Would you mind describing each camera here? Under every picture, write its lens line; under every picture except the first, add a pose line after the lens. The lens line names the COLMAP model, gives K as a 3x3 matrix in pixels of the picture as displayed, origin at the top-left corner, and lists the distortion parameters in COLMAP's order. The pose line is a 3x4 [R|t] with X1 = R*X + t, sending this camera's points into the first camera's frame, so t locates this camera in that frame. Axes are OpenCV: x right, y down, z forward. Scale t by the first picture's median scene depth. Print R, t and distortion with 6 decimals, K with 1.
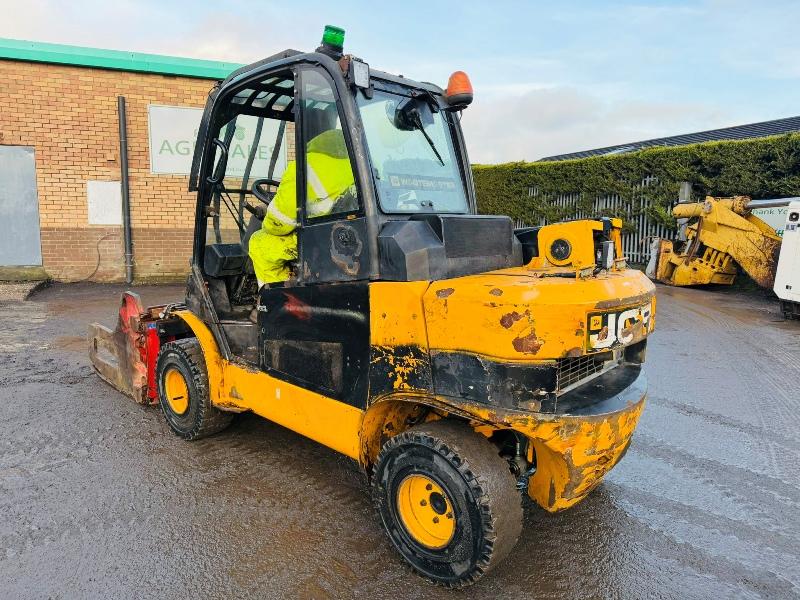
lens RADIAL K [[554.3, 0, 399.0], [0, 554.3, 298.1], [0, 0, 1]] dist [0.082120, -0.109585]
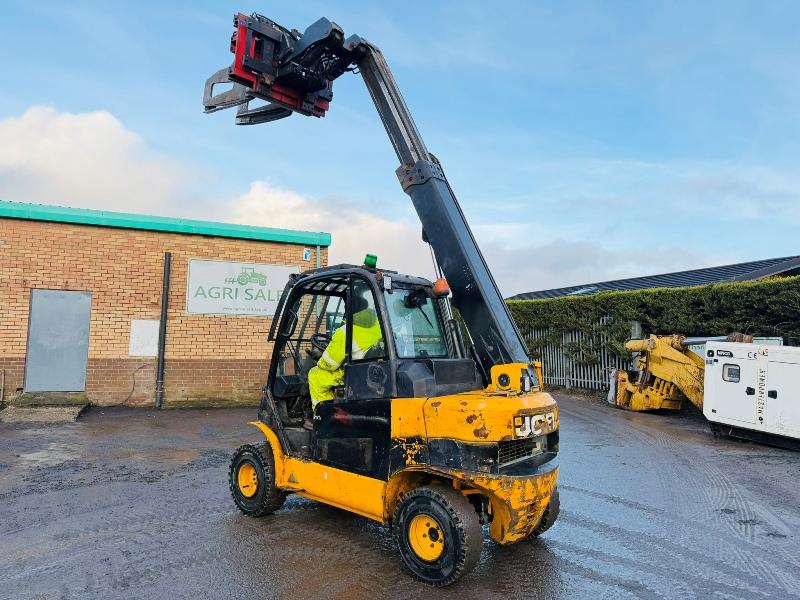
lens RADIAL K [[554.3, 0, 399.0], [0, 554.3, 298.1], [0, 0, 1]] dist [0.082120, -0.109585]
pose [[0.999679, 0.006897, 0.024391, -0.062263], [-0.001259, 0.974593, -0.223978, 0.043299], [-0.025316, 0.223875, 0.974289, -0.619919]]
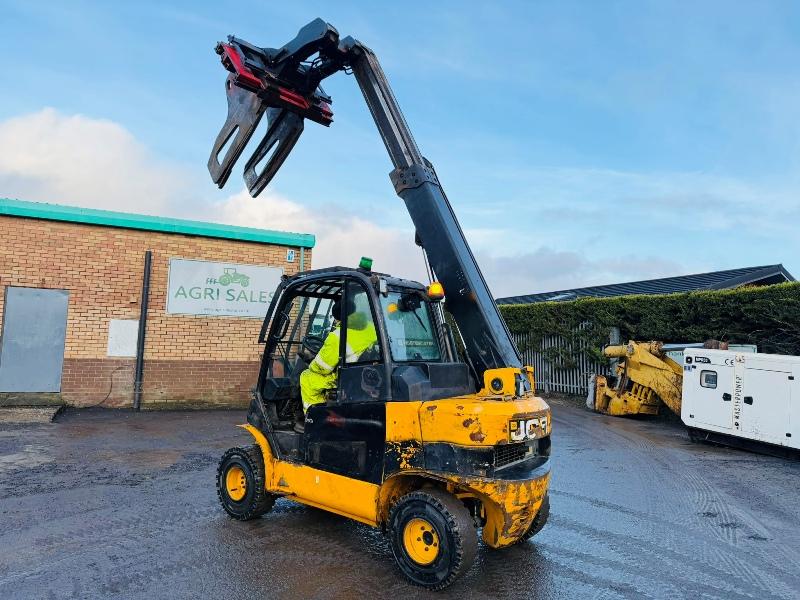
lens RADIAL K [[554.3, 0, 399.0], [0, 554.3, 298.1], [0, 0, 1]] dist [0.082120, -0.109585]
pose [[0.997704, 0.021549, 0.064209, -0.110286], [-0.006261, 0.973319, -0.229369, 0.042748], [-0.067438, 0.228440, 0.971219, -0.618687]]
